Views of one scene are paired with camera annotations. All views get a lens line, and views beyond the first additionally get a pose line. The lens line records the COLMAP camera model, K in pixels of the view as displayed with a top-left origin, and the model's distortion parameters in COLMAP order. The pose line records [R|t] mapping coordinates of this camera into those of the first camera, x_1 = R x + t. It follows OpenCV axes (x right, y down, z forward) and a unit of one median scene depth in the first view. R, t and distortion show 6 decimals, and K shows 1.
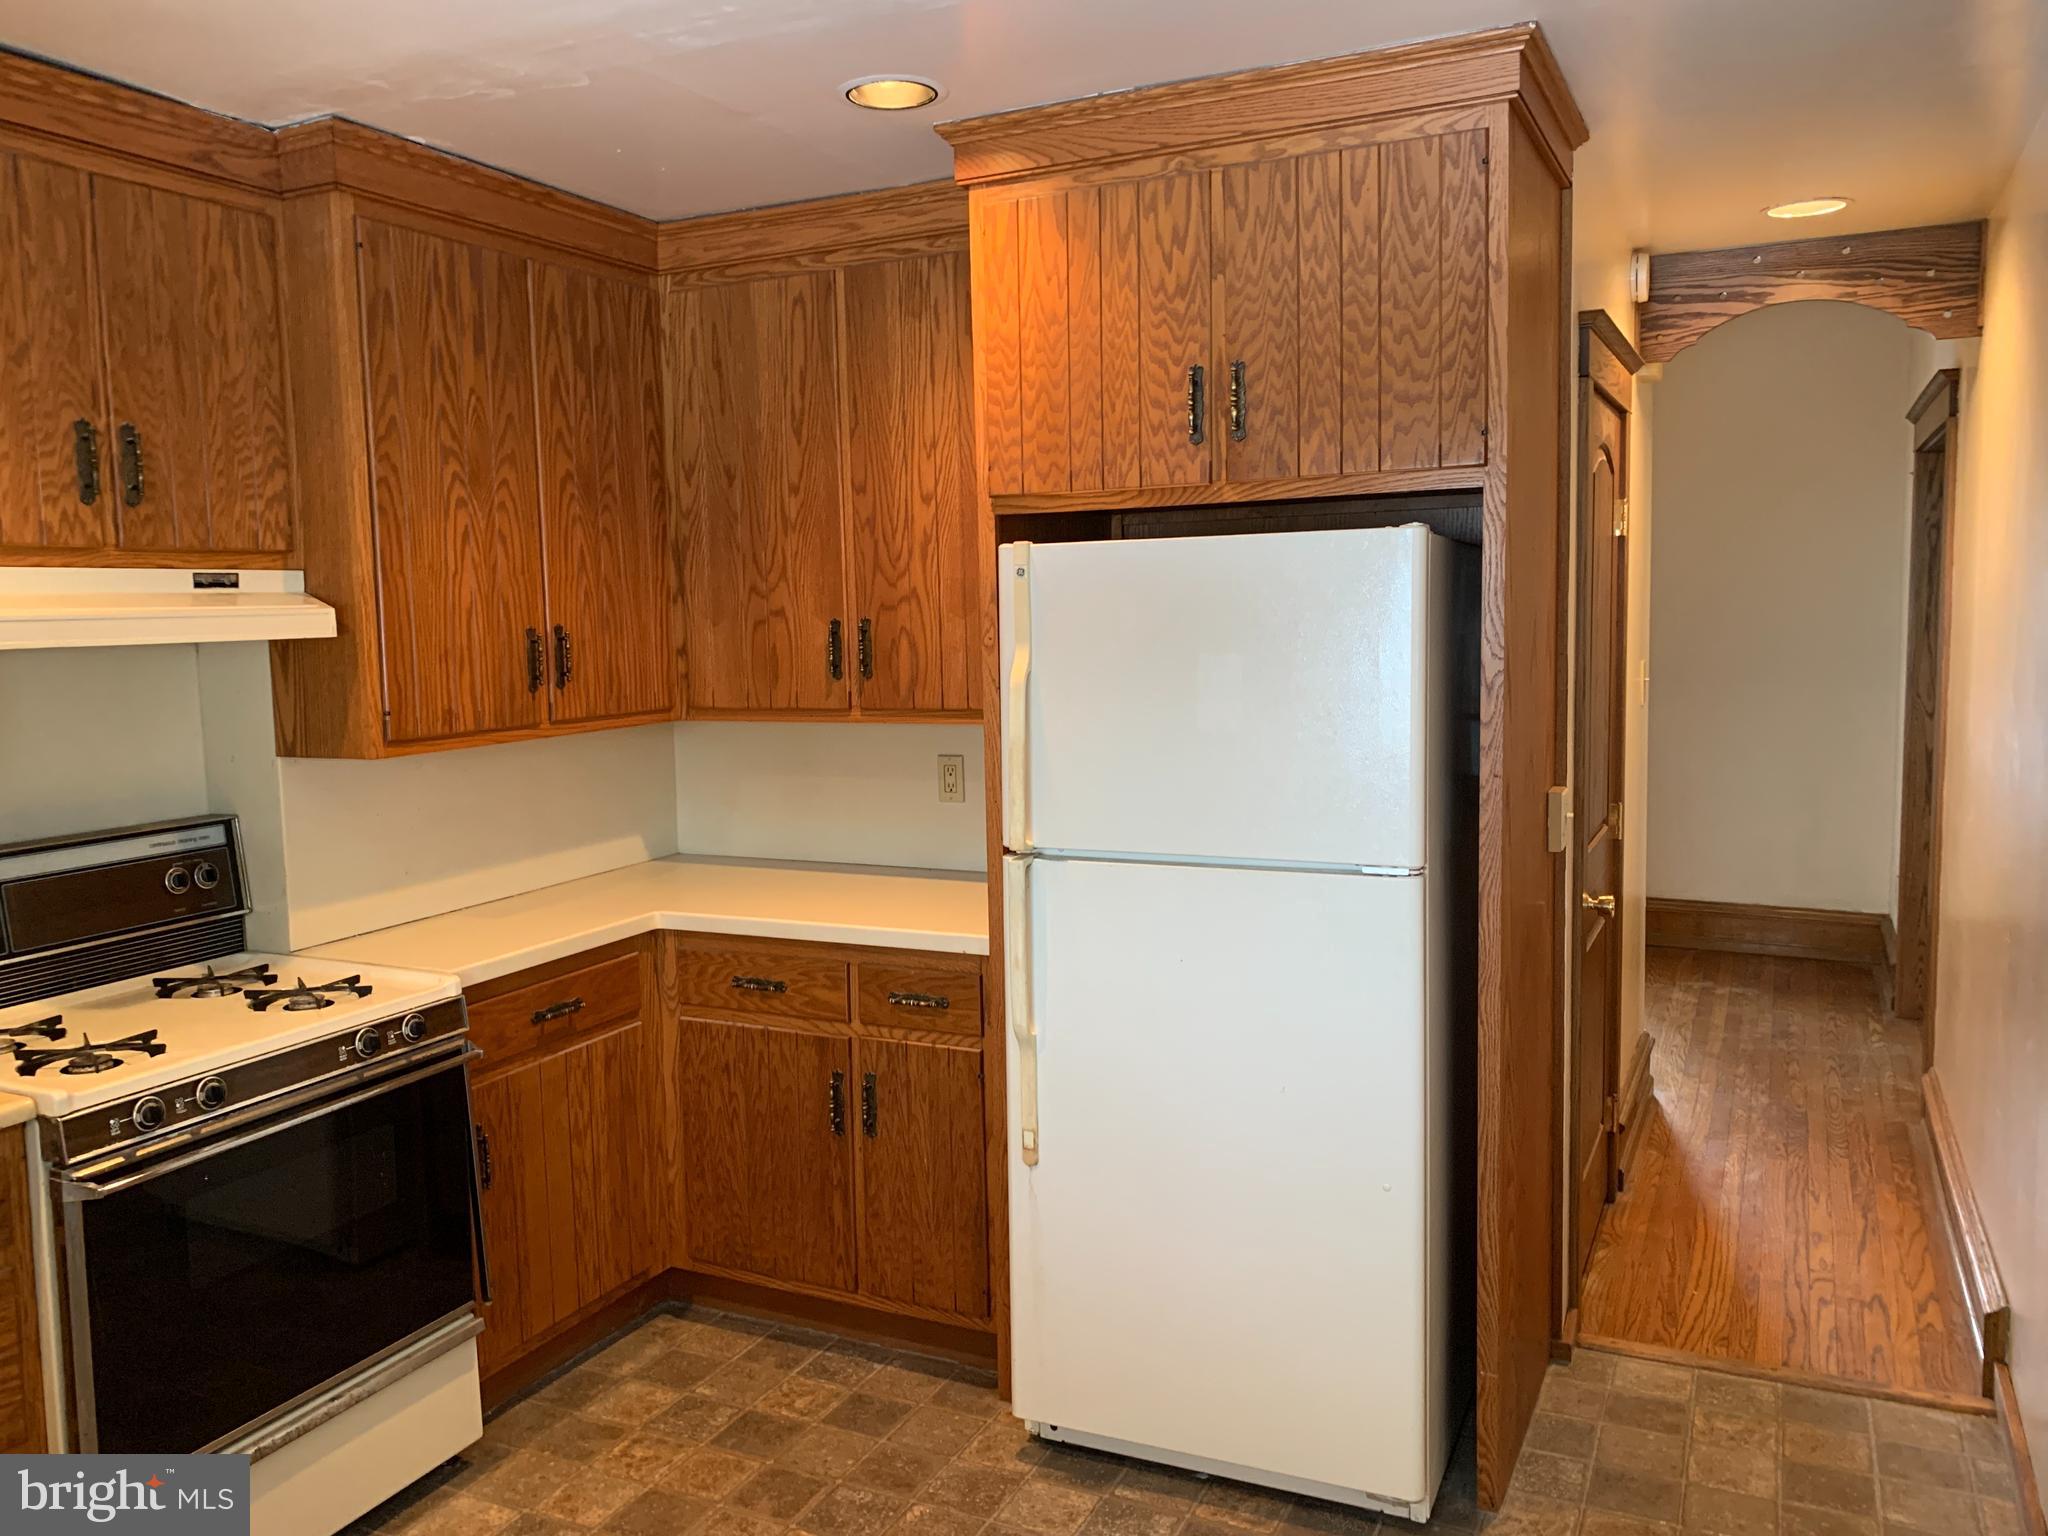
lens RADIAL K [[1569.8, 0, 1017.0], [0, 1569.8, 748.5], [0, 0, 1]] dist [0.051497, -0.053091]
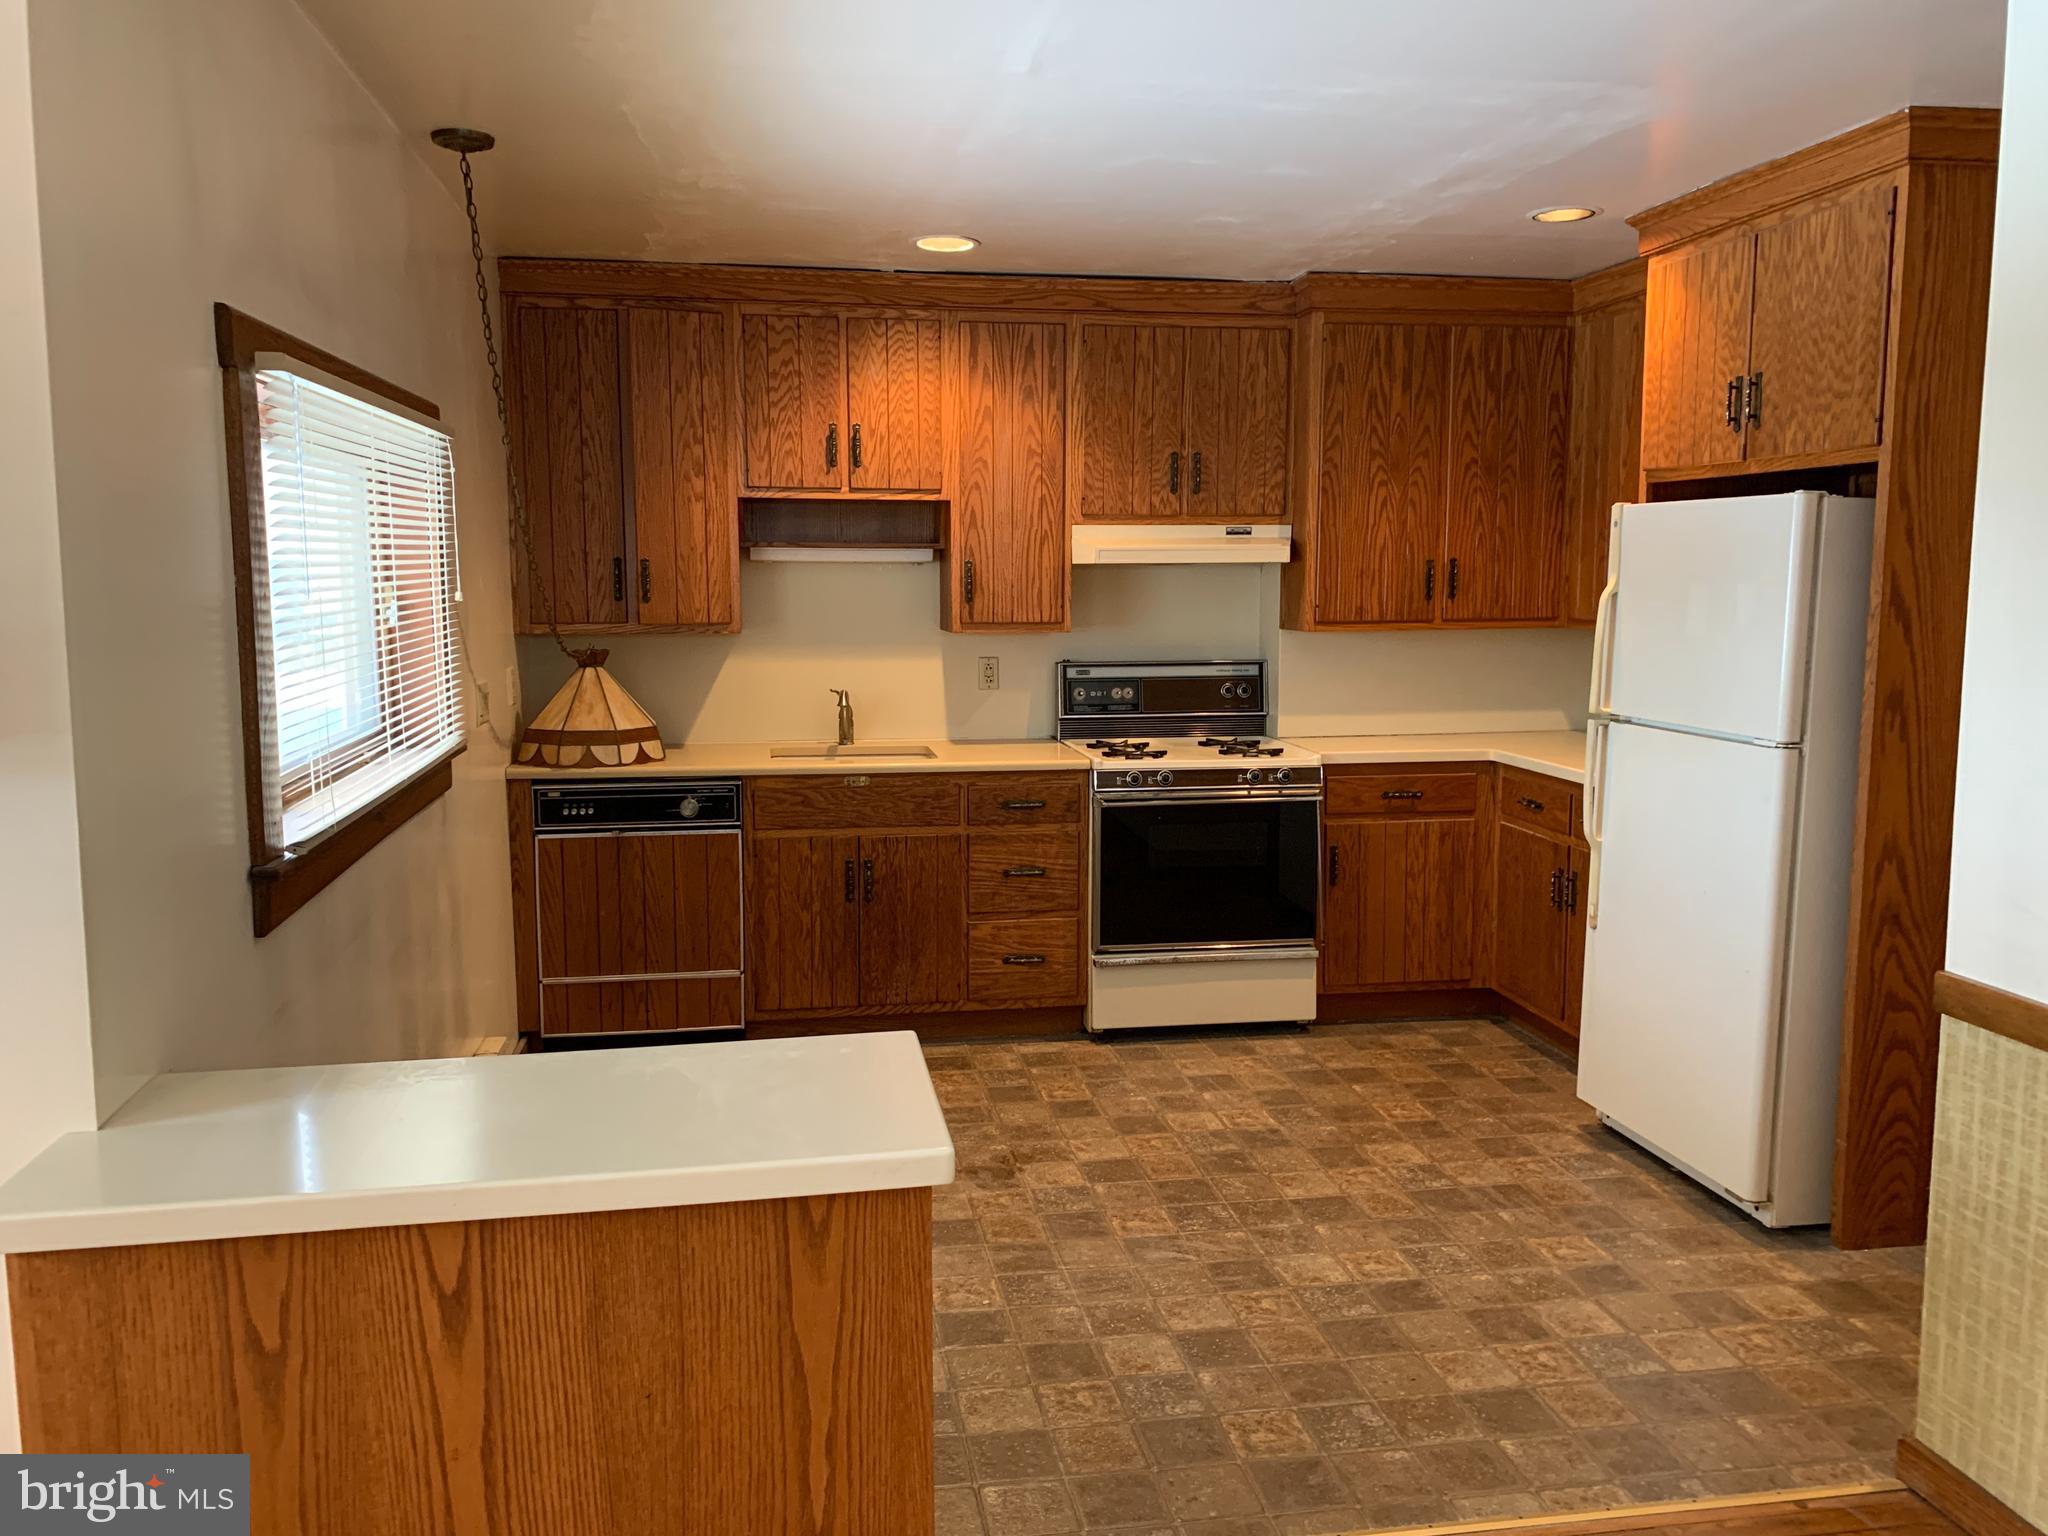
lens RADIAL K [[1569.8, 0, 1015.2], [0, 1569.8, 744.0], [0, 0, 1]] dist [0.051497, -0.053091]
pose [[0.580679, 0.113818, -0.806137, 0.869772], [-0.085851, 0.993219, 0.078392, 0.023050], [0.809593, 0.023687, 0.586513, -0.311458]]
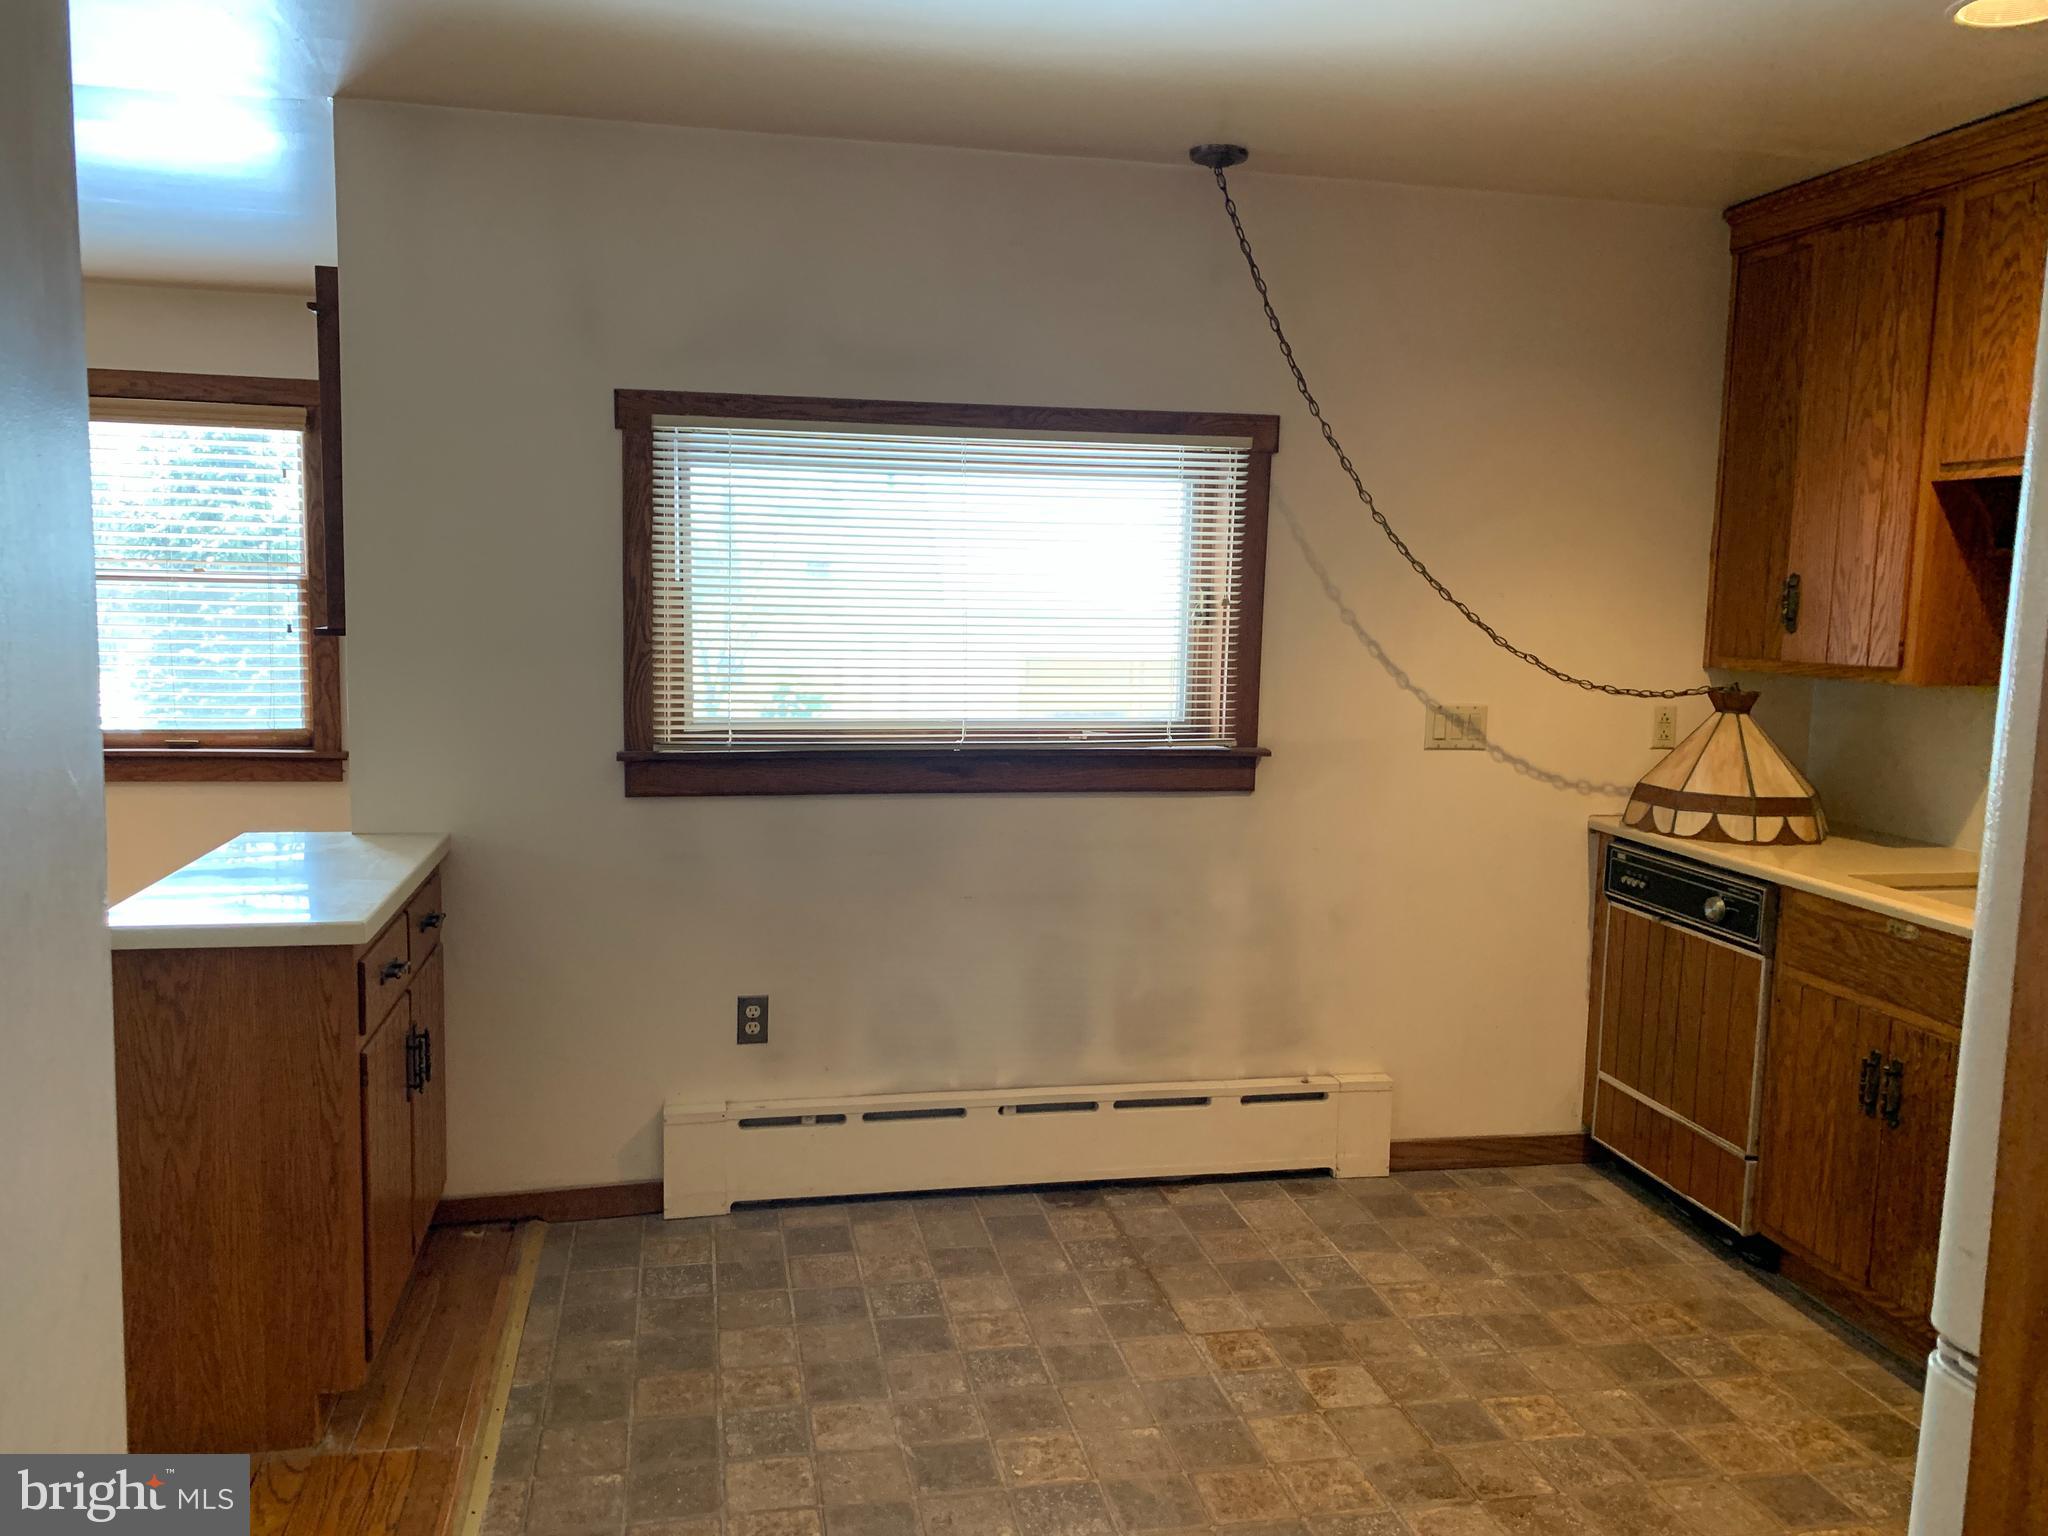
lens RADIAL K [[1569.8, 0, 1015.3], [0, 1569.8, 758.6], [0, 0, 1]] dist [0.051497, -0.053091]
pose [[-0.791006, 0.073423, -0.607387, 0.510736], [-0.059624, 0.978796, 0.195969, -0.075880], [0.608896, 0.191227, -0.769855, 0.996361]]
